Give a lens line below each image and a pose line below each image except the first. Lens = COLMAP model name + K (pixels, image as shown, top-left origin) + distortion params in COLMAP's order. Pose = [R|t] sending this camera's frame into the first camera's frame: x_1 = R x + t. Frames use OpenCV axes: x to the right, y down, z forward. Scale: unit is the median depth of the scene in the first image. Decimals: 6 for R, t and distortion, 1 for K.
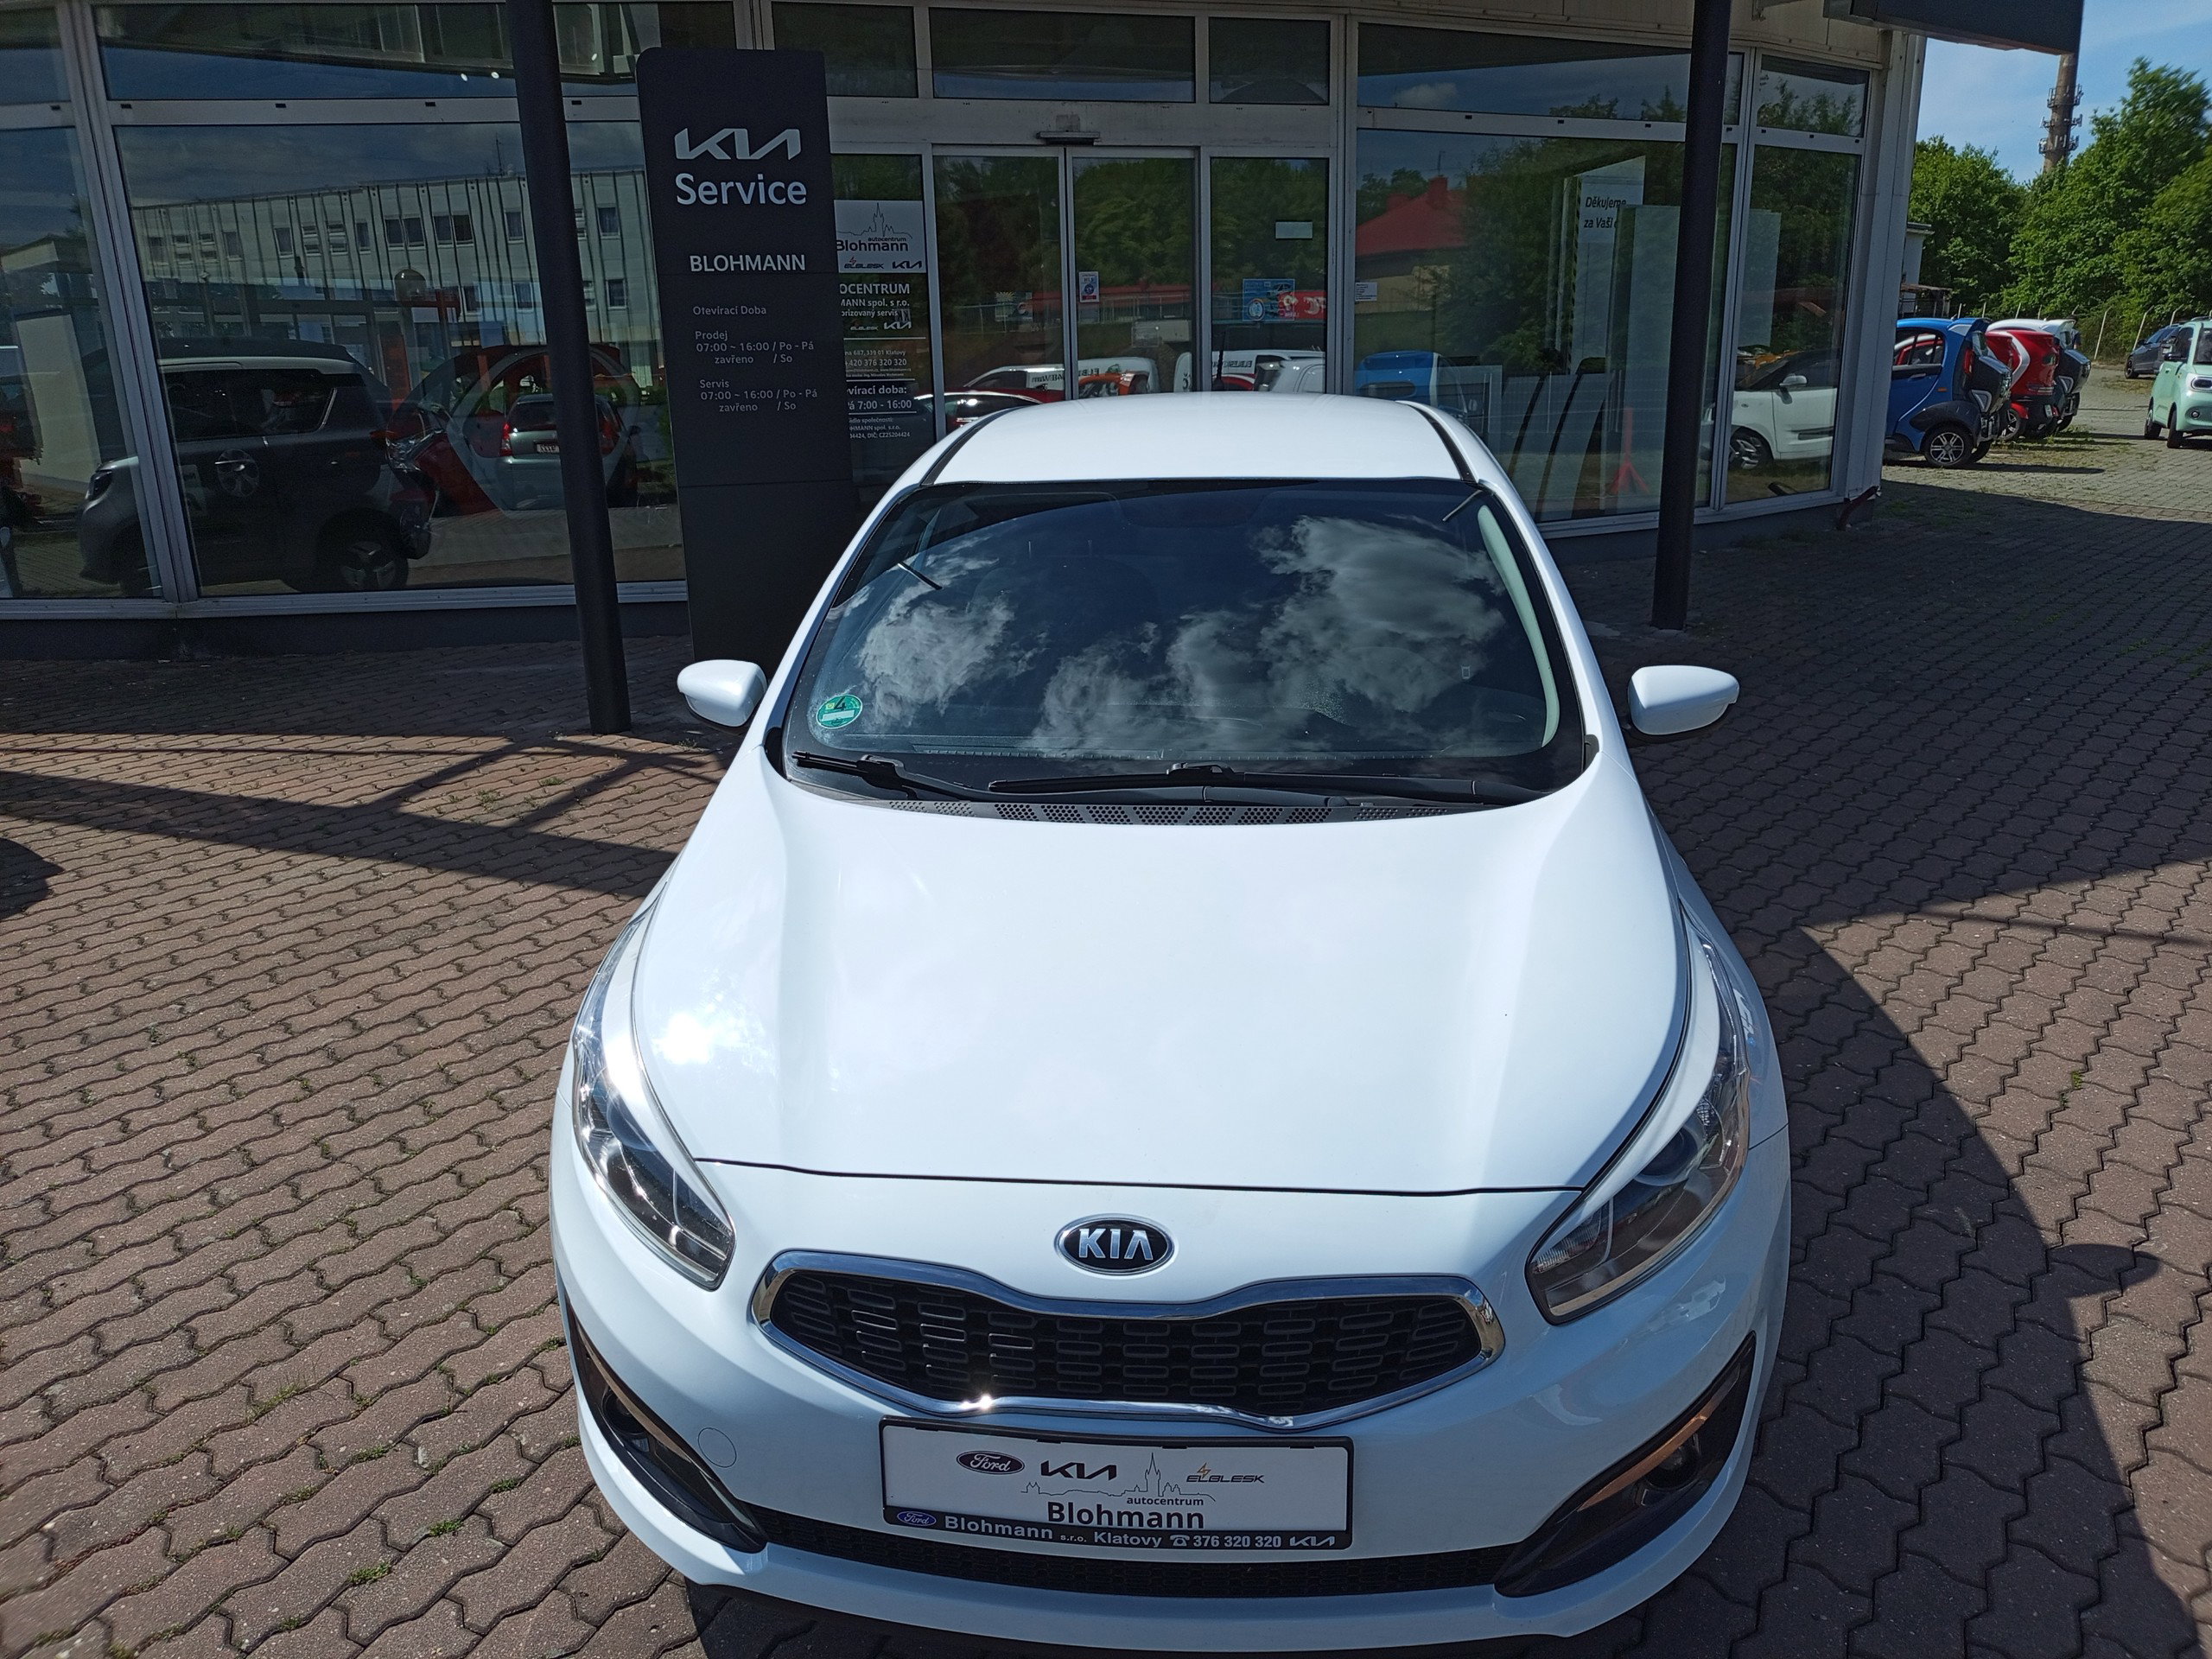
lens RADIAL K [[1650.3, 0, 1115.5], [0, 1650.3, 823.6], [0, 0, 1]] dist [0.021849, -0.005723]
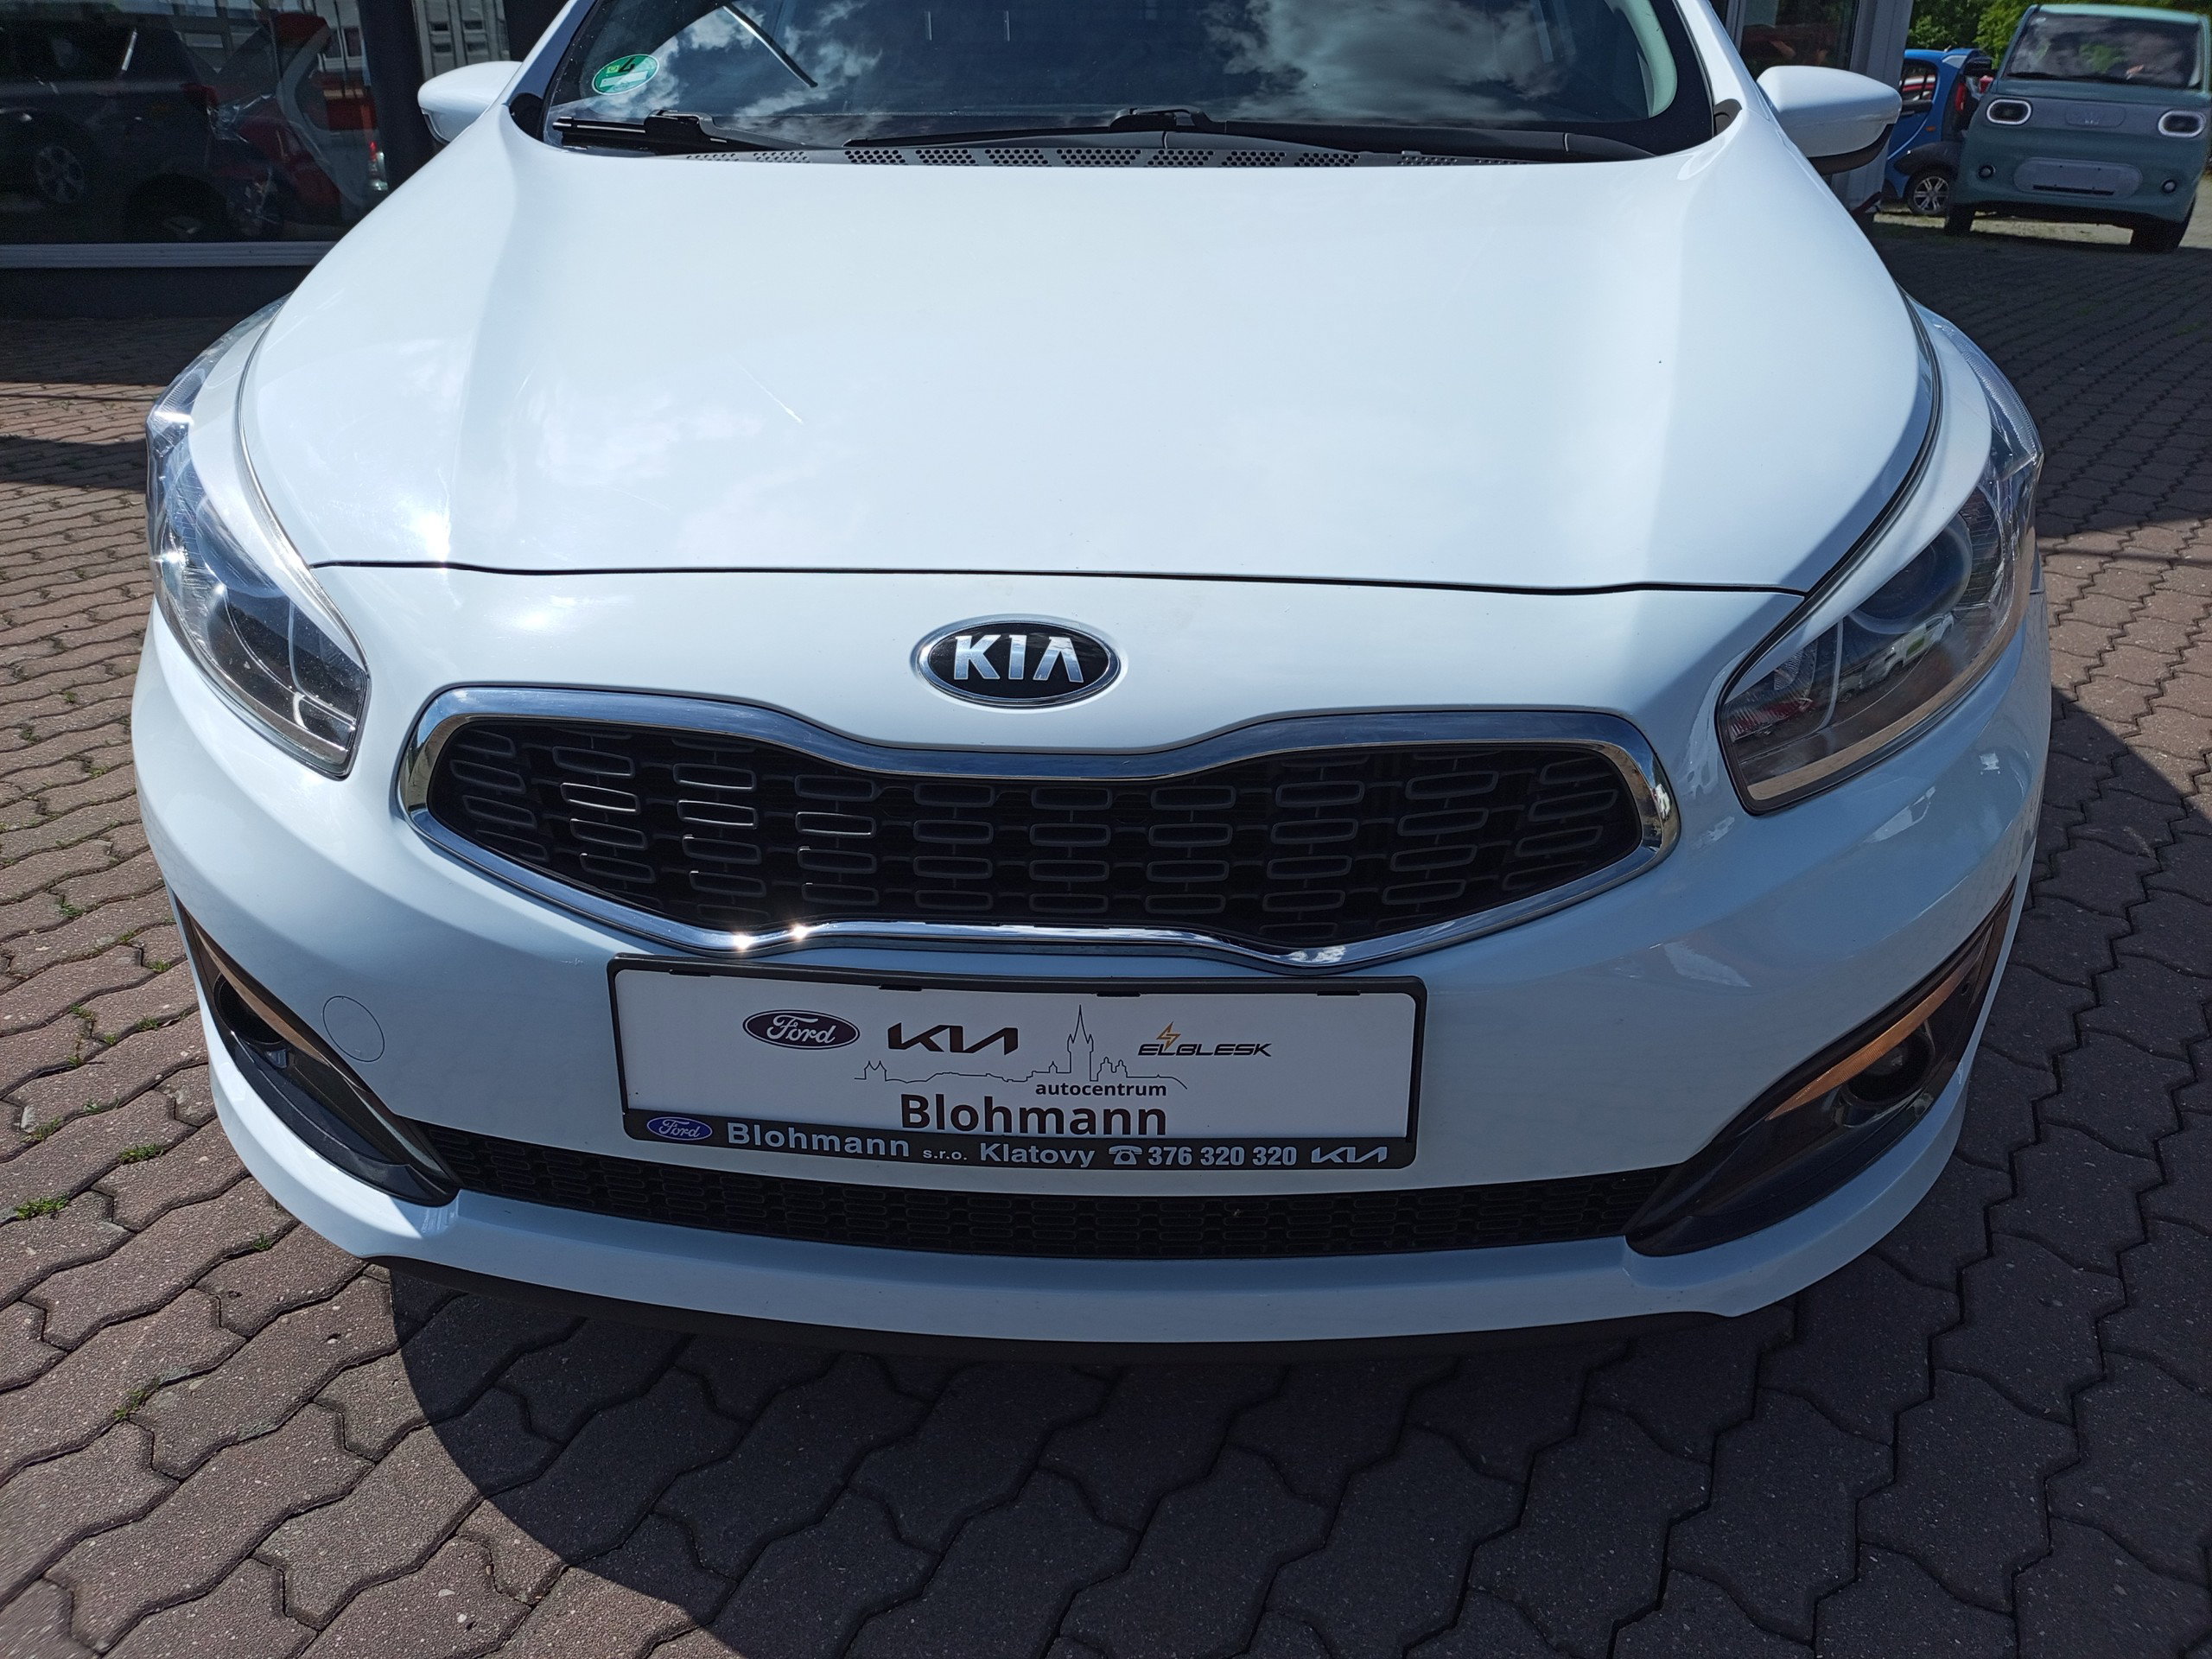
lens RADIAL K [[1650.3, 0, 1115.5], [0, 1650.3, 823.6], [0, 0, 1]] dist [0.021849, -0.005723]
pose [[0.999084, 0.004373, 0.042566, 0.009231], [-0.009133, 0.993634, 0.112290, 0.235233], [-0.041804, -0.112576, 0.992763, 0.405643]]
